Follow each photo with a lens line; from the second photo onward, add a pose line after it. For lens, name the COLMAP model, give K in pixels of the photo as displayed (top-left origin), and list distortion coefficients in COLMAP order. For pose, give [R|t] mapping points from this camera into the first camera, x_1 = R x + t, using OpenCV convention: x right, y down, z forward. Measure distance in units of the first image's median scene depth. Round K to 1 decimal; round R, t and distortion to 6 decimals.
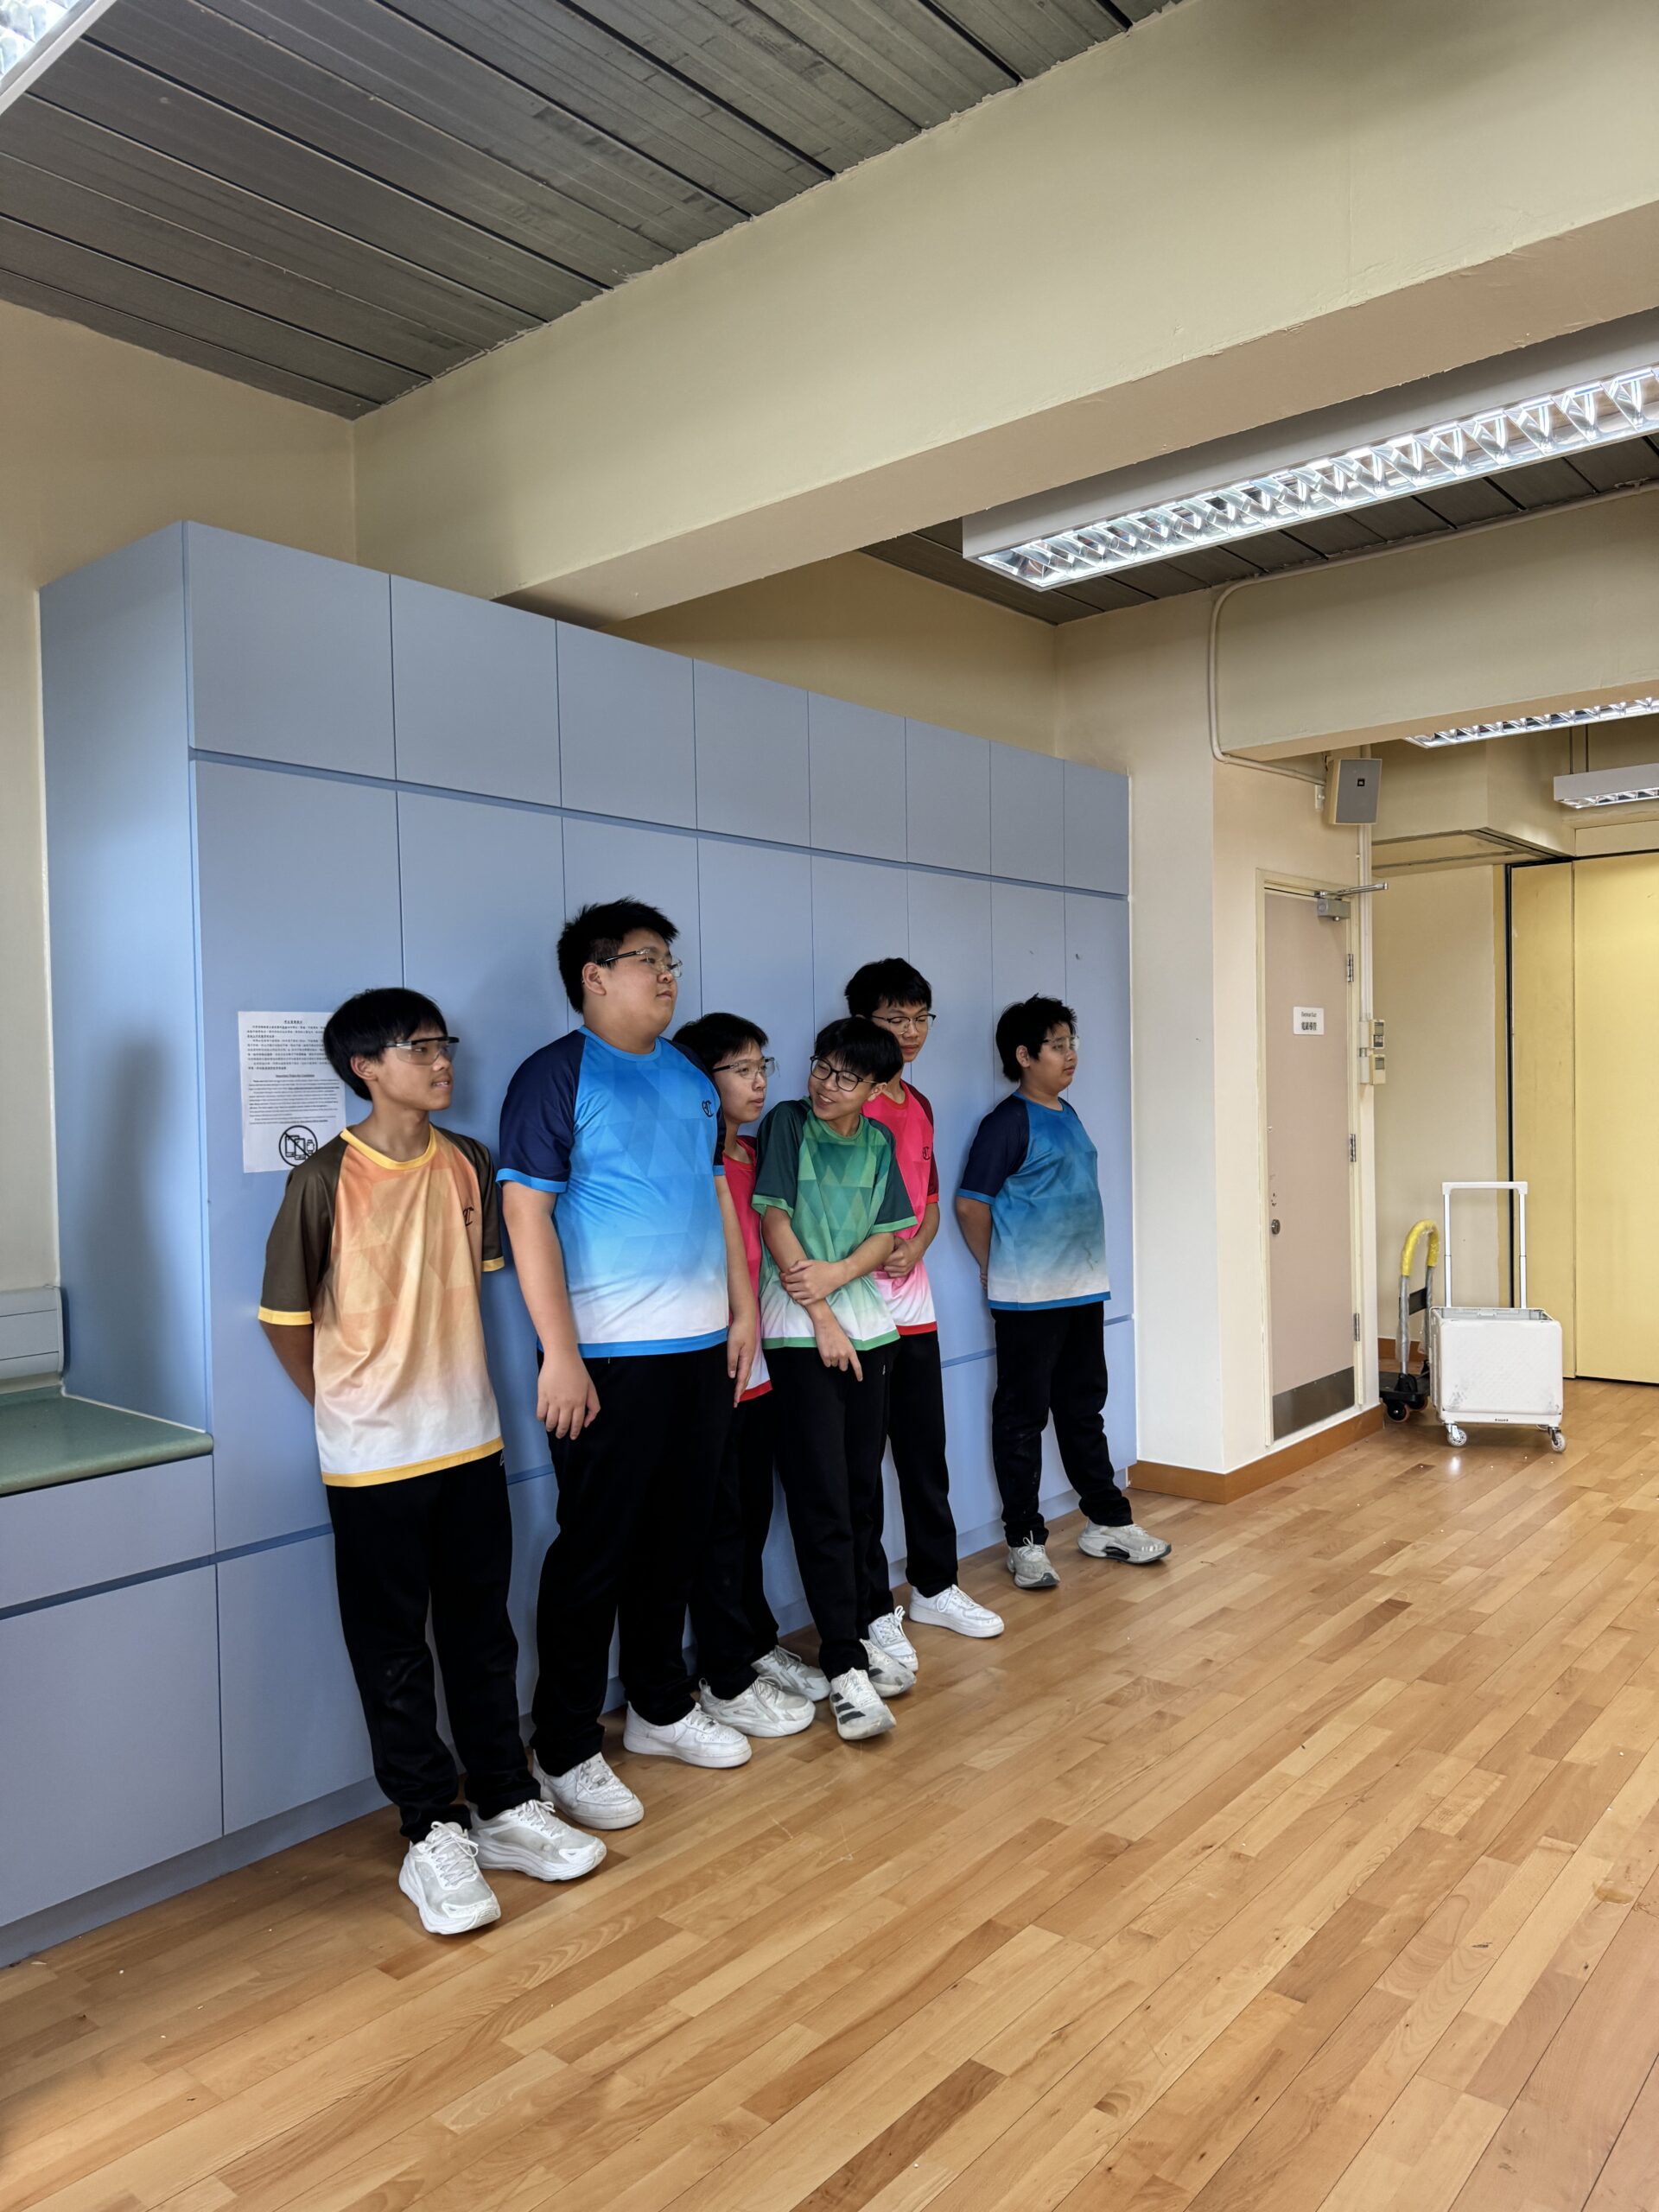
lens RADIAL K [[1585.3, 0, 829.5], [0, 1585.3, 1106.0], [0, 0, 1]] dist [0.034833, -0.010784]
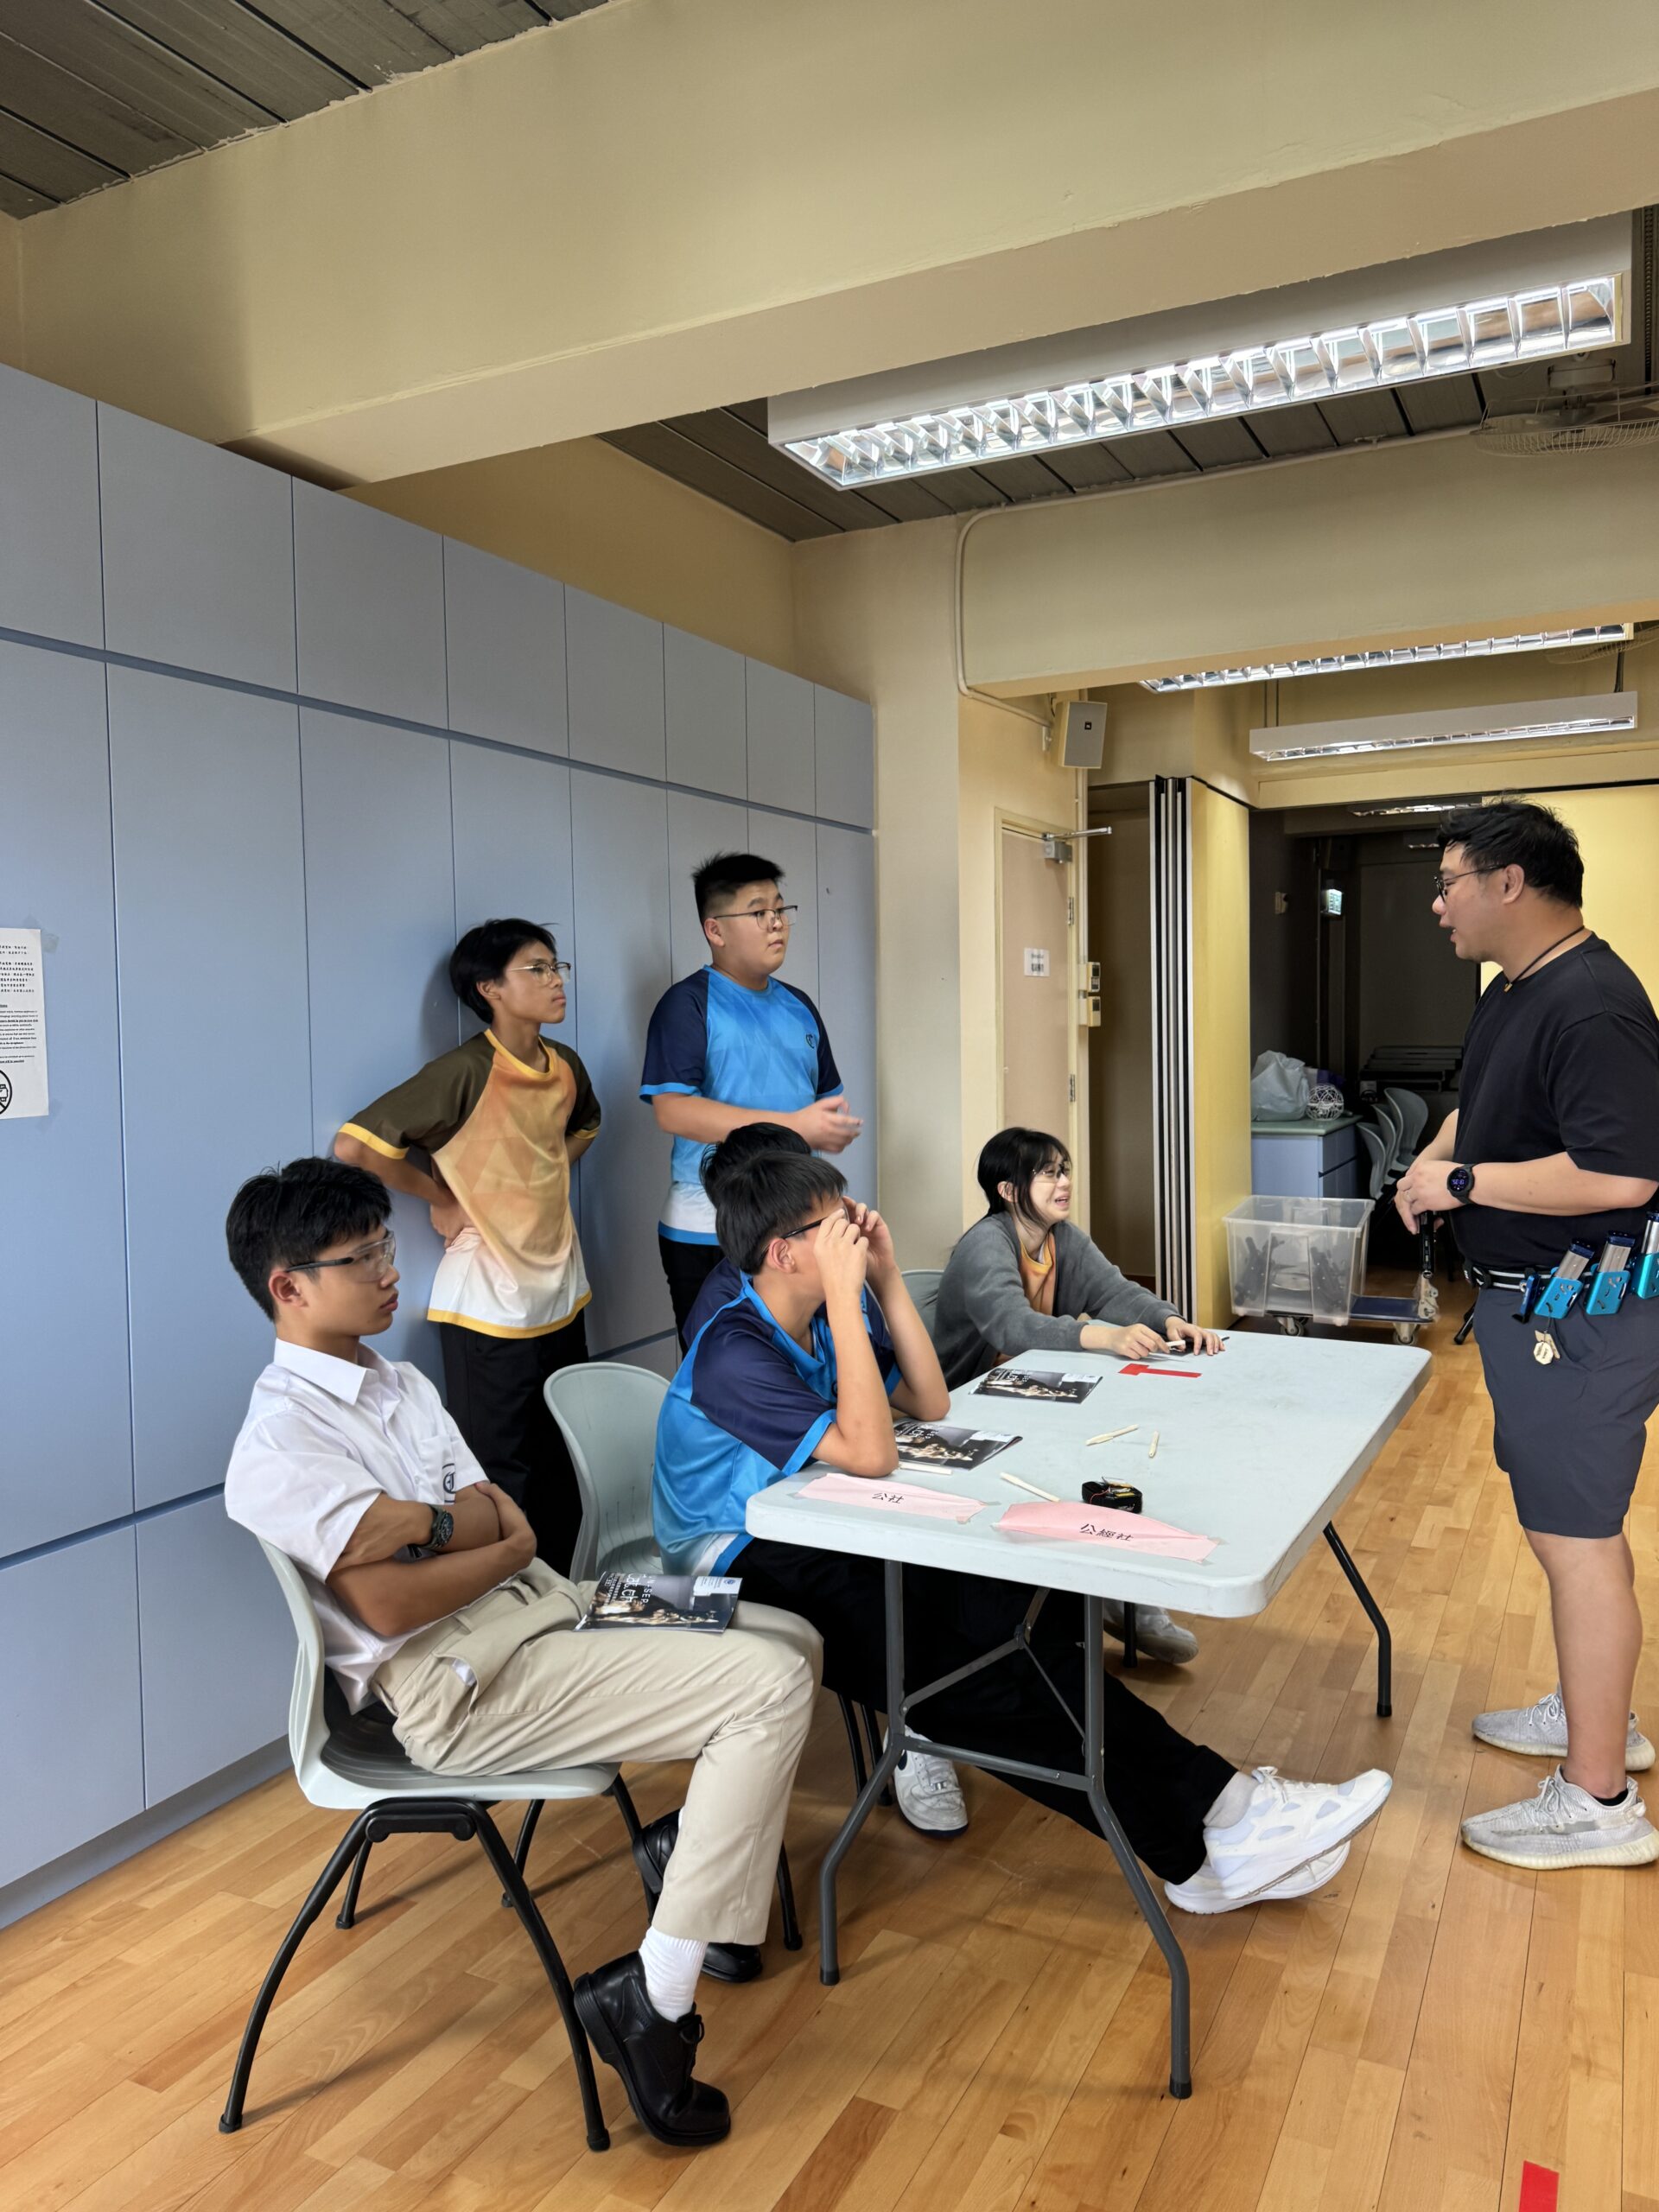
lens RADIAL K [[1588.1, 0, 829.0], [0, 1588.1, 1093.2], [0, 0, 1]] dist [0.032219, -0.021890]
pose [[0.974346, -0.007613, 0.224926, -0.093458], [0.000905, 0.999552, 0.029910, -0.002090], [-0.225053, -0.028939, 0.973917, 0.097214]]
